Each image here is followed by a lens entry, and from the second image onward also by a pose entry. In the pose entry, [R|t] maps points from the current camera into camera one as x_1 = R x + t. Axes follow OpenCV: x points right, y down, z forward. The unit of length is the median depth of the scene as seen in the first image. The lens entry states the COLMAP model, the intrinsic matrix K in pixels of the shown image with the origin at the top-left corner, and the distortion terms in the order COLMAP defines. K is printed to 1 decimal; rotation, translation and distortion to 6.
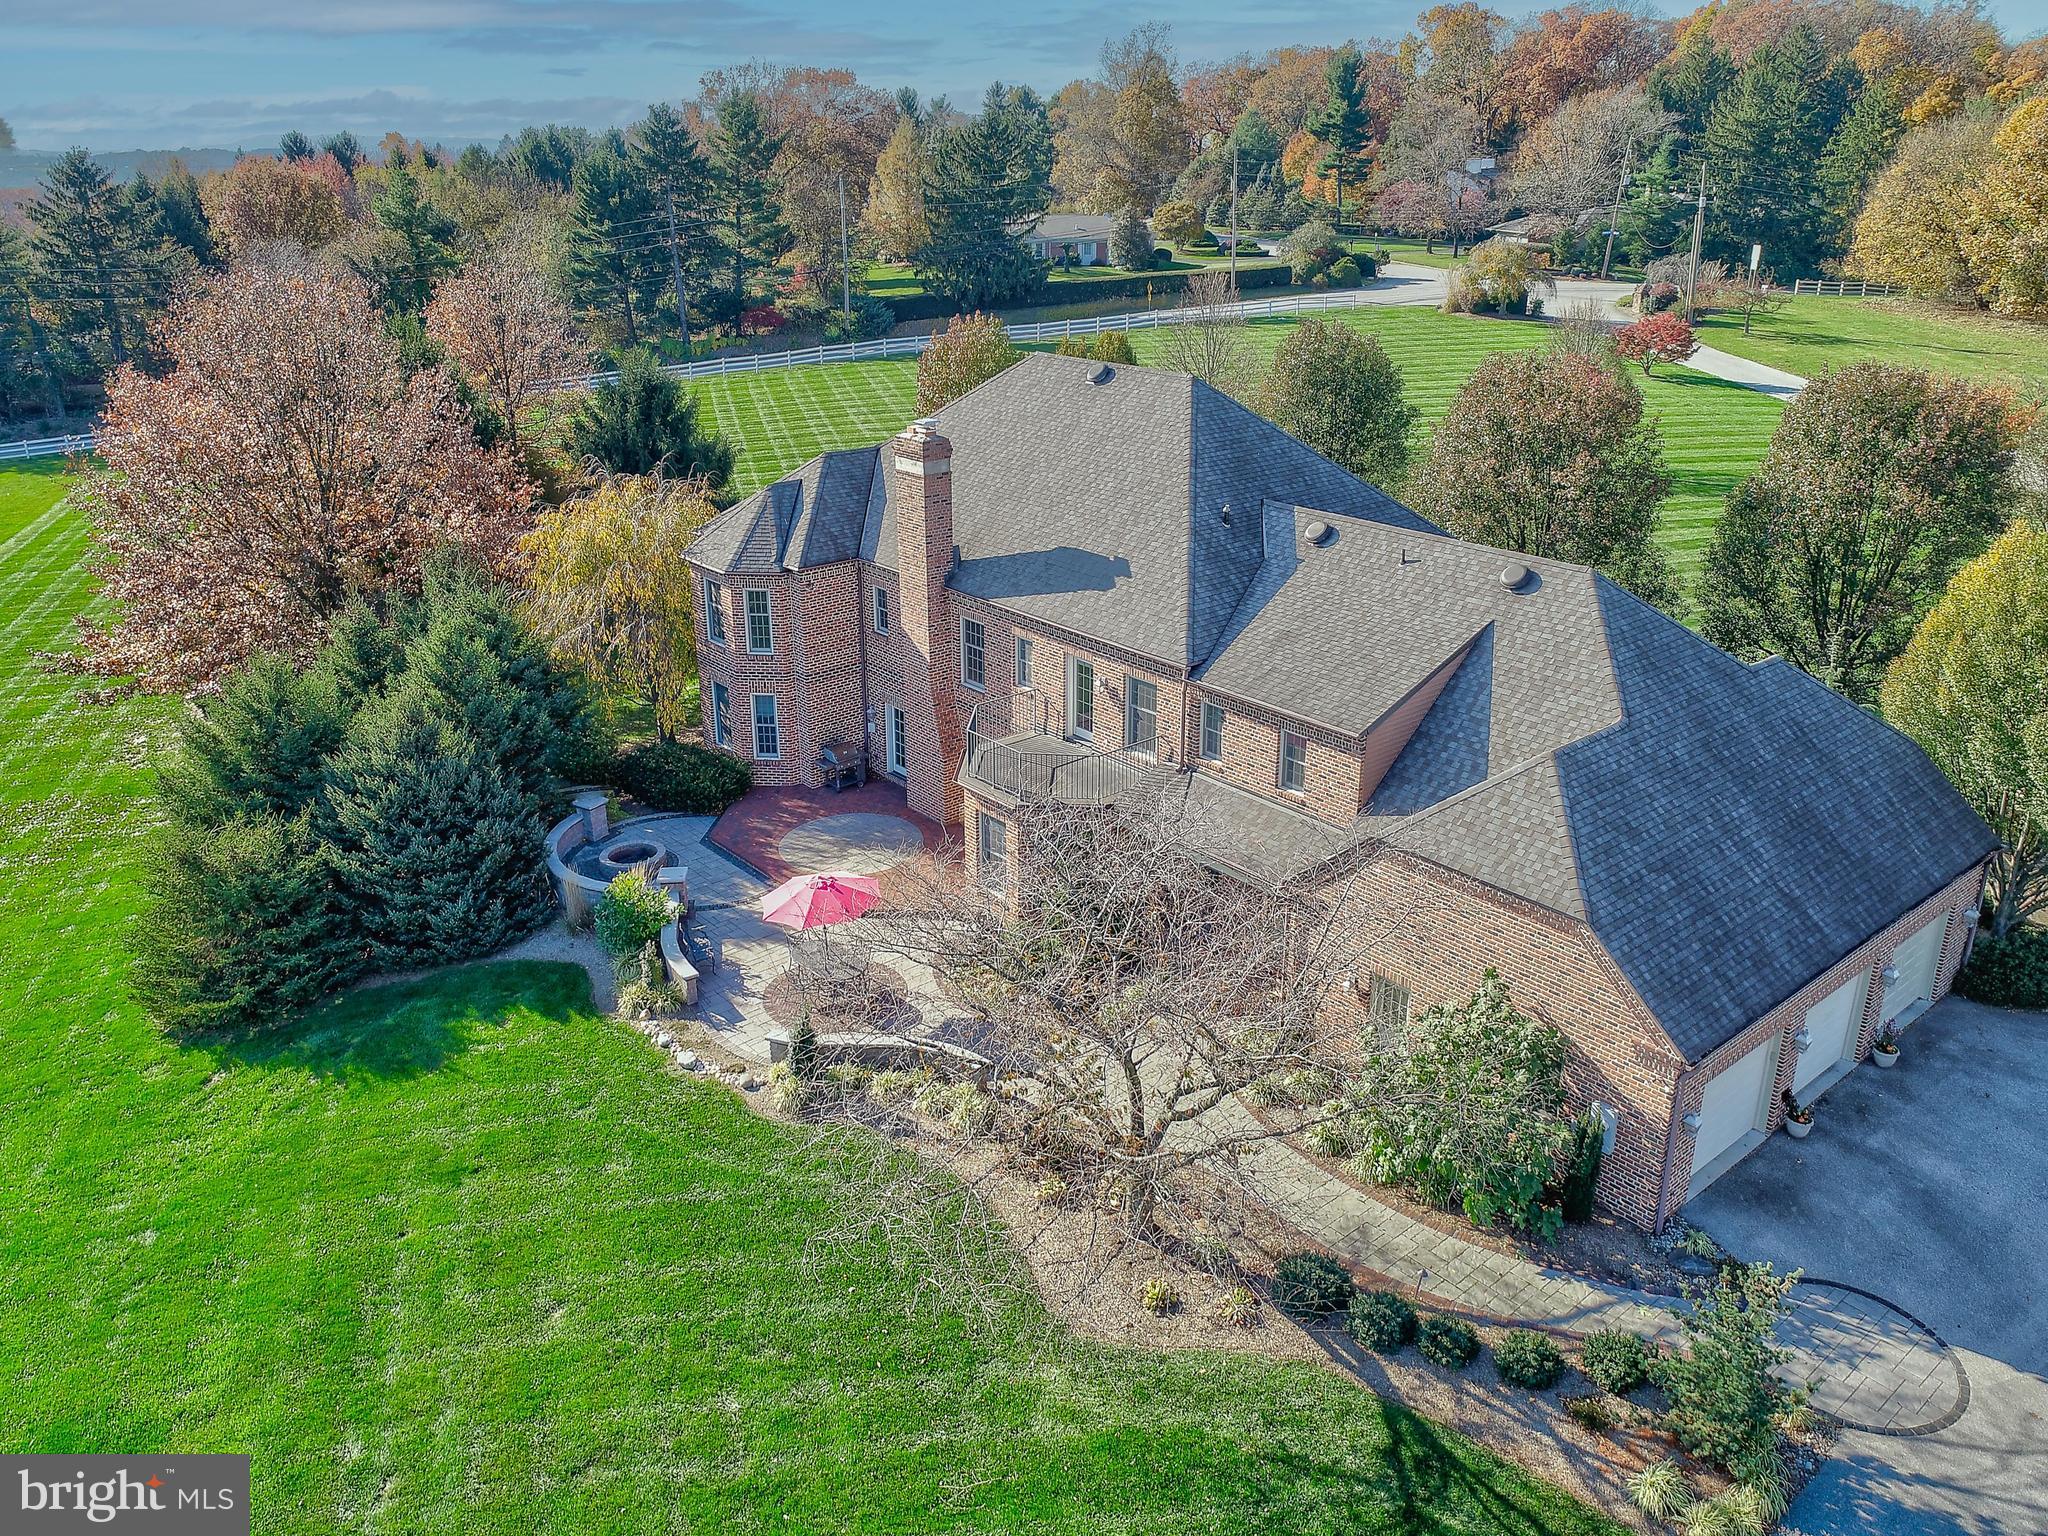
lens RADIAL K [[1573.0, 0, 1027.7], [0, 1573.0, 701.6], [0, 0, 1]] dist [0.009953, 0.003854]
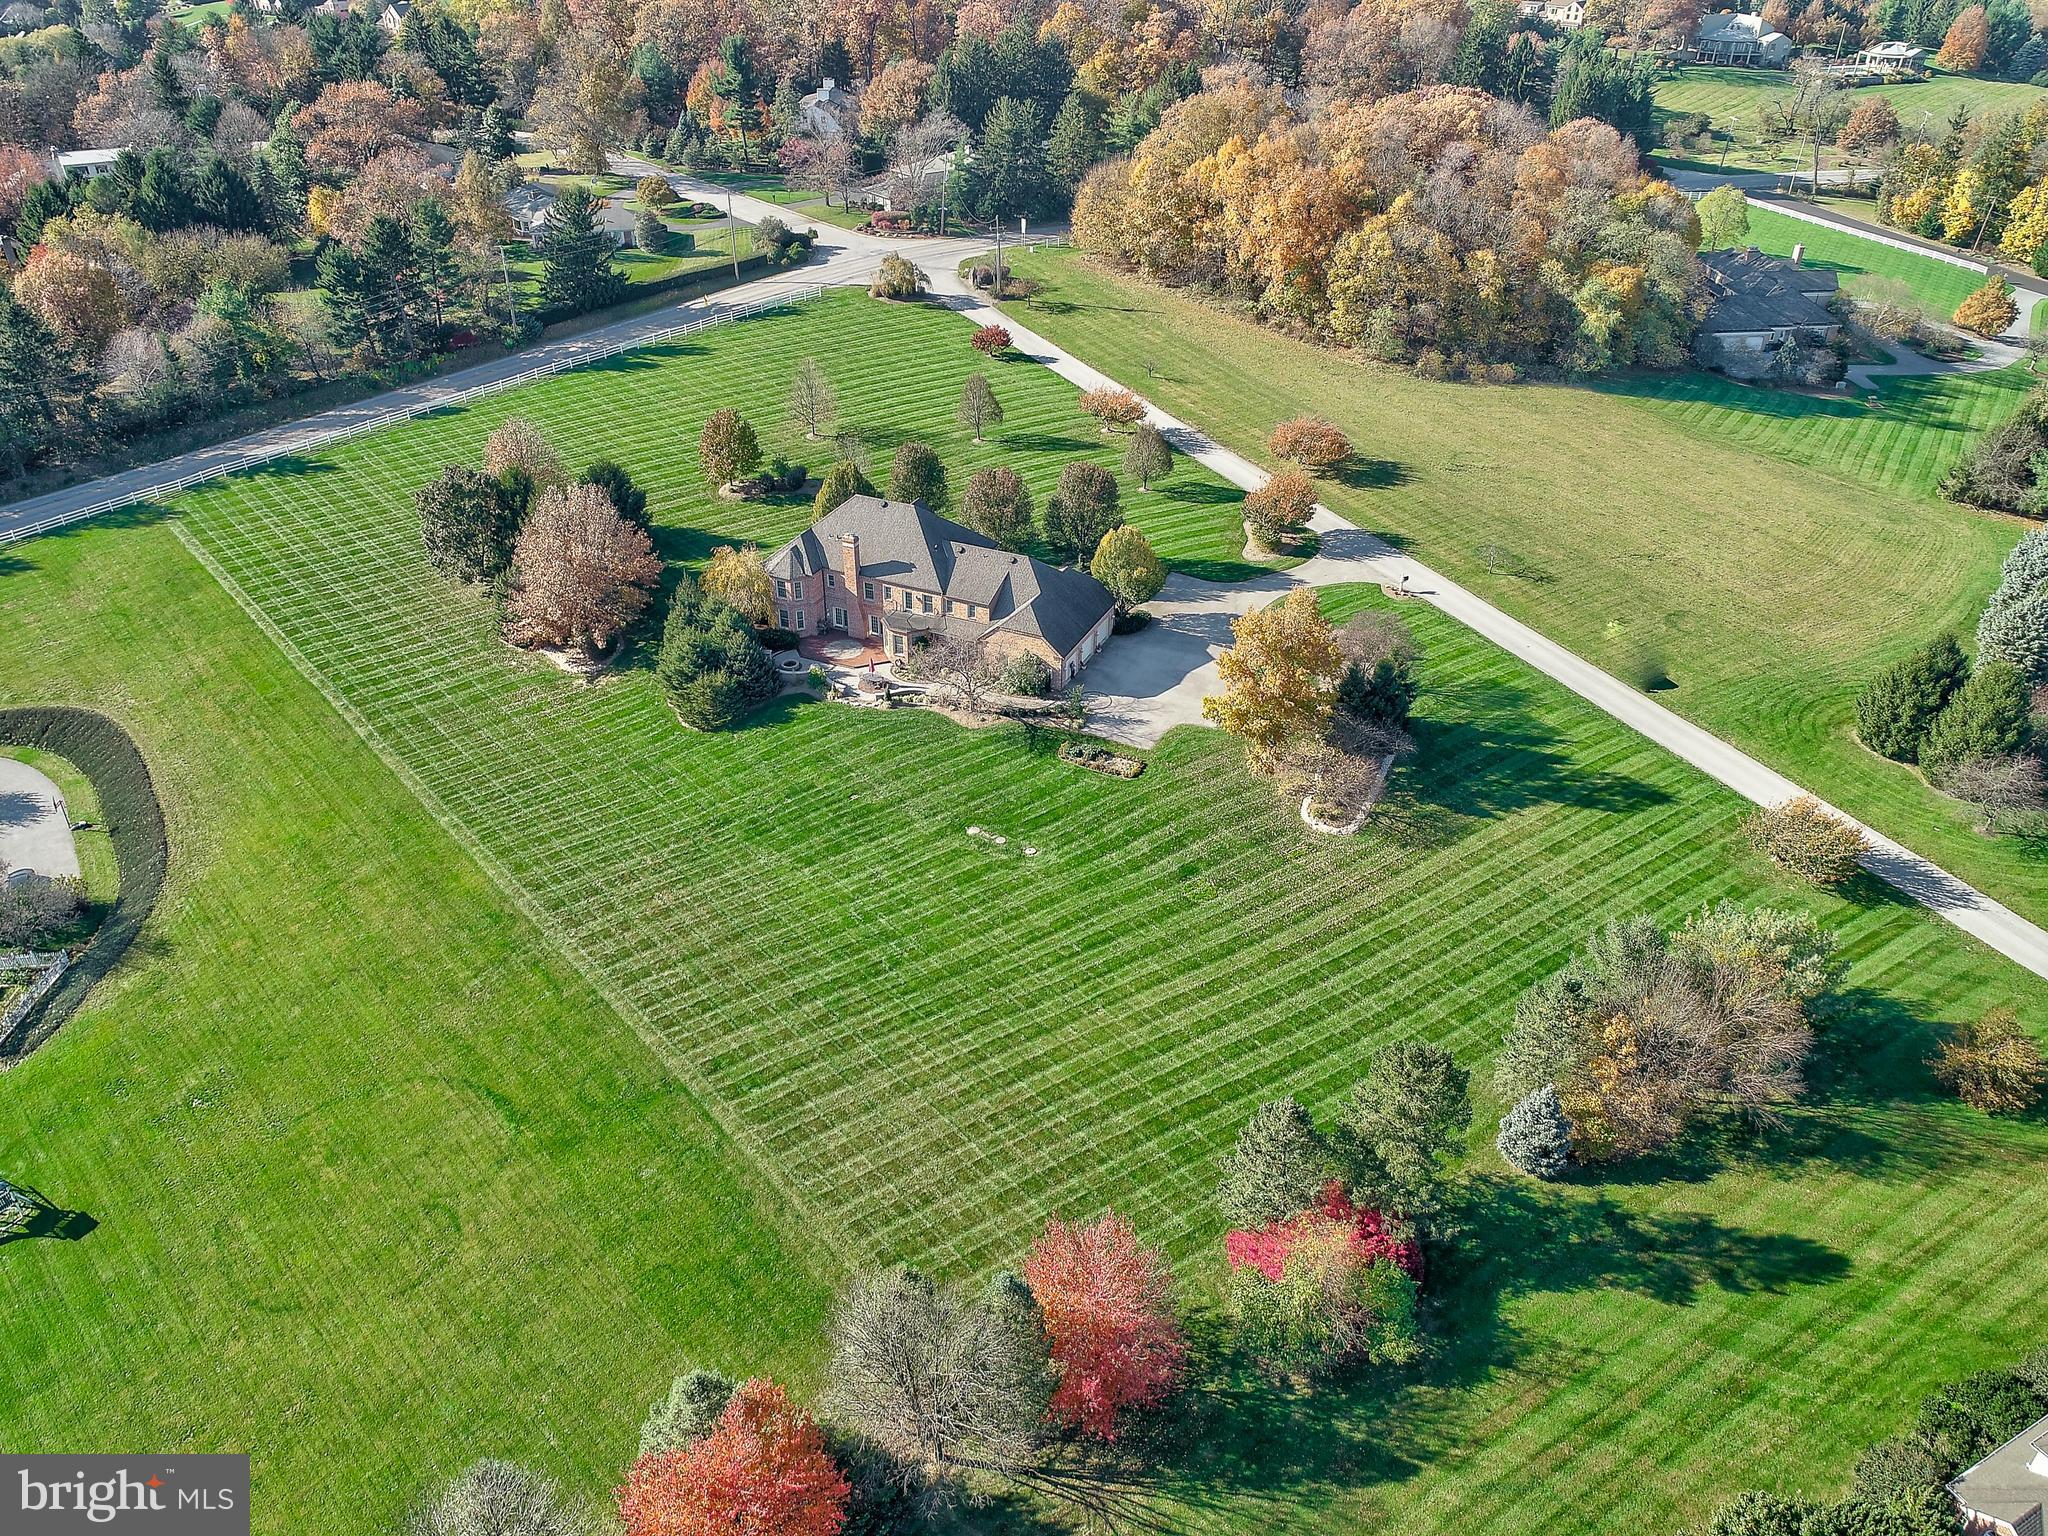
lens RADIAL K [[1549.4, 0, 1024.0], [0, 1549.4, 768.0], [0, 0, 1]] dist [0.005137, -0.001737]
pose [[0.905748, -0.219791, 0.362372, -1.163177], [0.134811, 0.960022, 0.245324, -0.497341], [-0.401805, -0.173350, 0.899168, -2.577796]]
